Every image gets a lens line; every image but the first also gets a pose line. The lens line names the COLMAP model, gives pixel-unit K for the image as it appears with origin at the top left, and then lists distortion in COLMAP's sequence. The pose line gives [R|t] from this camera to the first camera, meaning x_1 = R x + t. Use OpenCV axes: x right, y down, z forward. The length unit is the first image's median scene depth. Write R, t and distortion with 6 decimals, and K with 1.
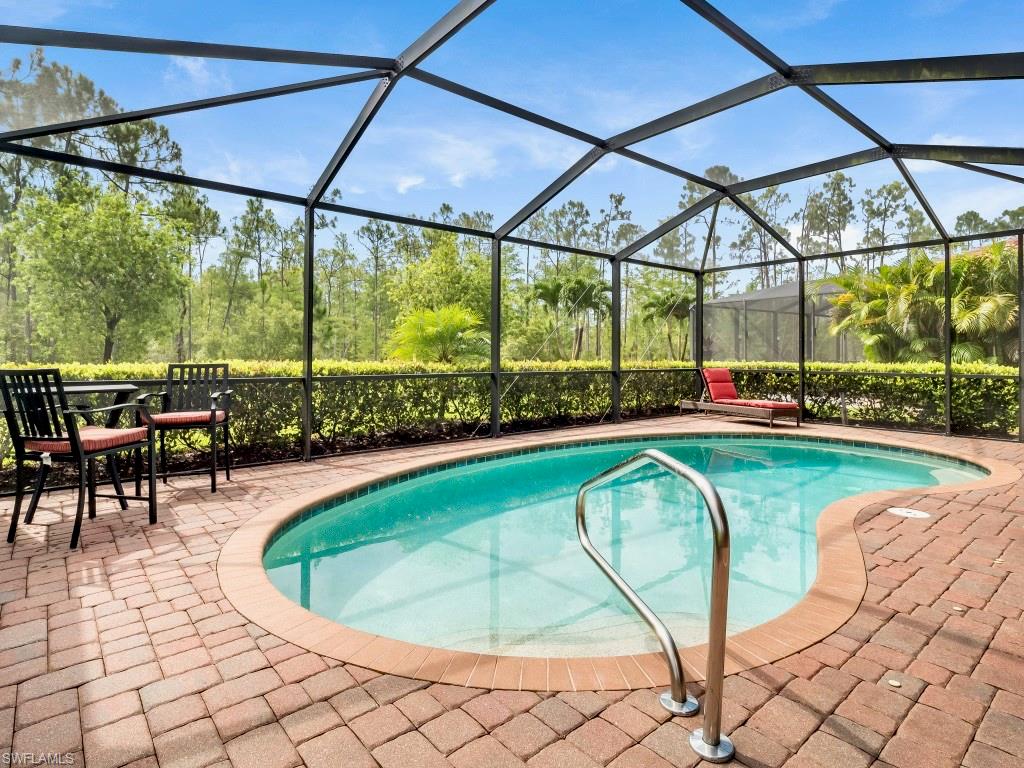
lens RADIAL K [[541.7, 0, 512.0], [0, 541.7, 384.0], [0, 0, 1]] dist [0.005103, 0.001361]
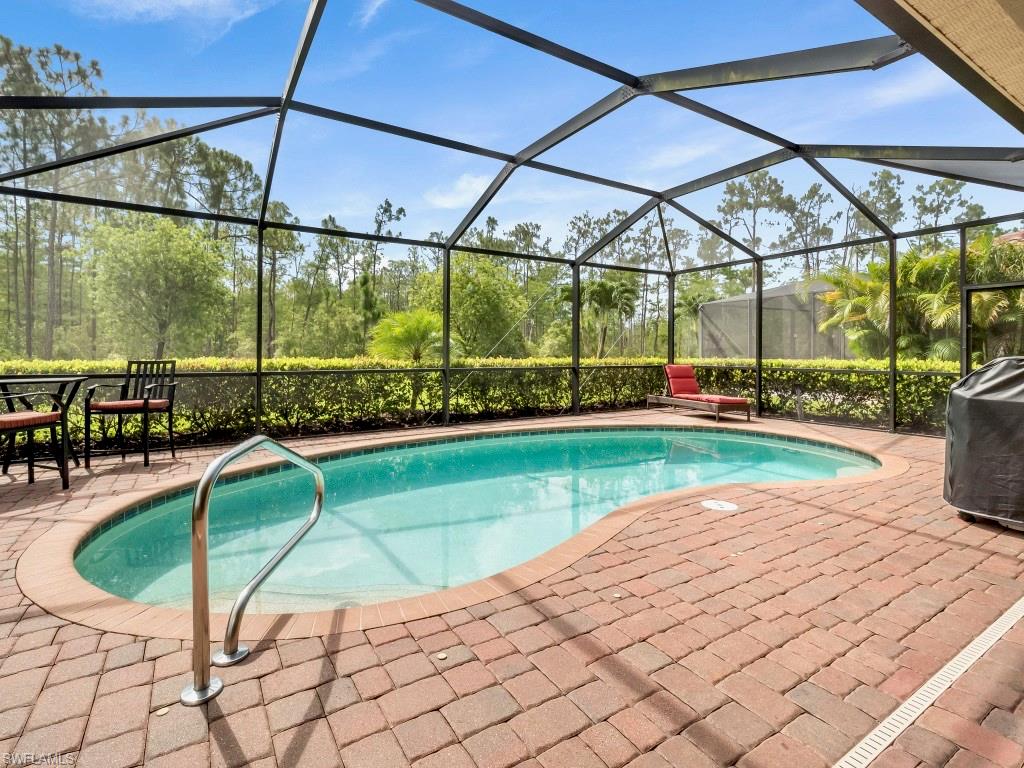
lens RADIAL K [[489.0, 0, 512.0], [0, 489.0, 384.0], [0, 0, 1]] dist [0.002044, 0.000090]
pose [[0.990971, 0.006630, -0.133913, 0.196003], [-0.005101, 0.999918, 0.011757, -0.000911], [0.133980, -0.010967, 0.990923, 0.012282]]
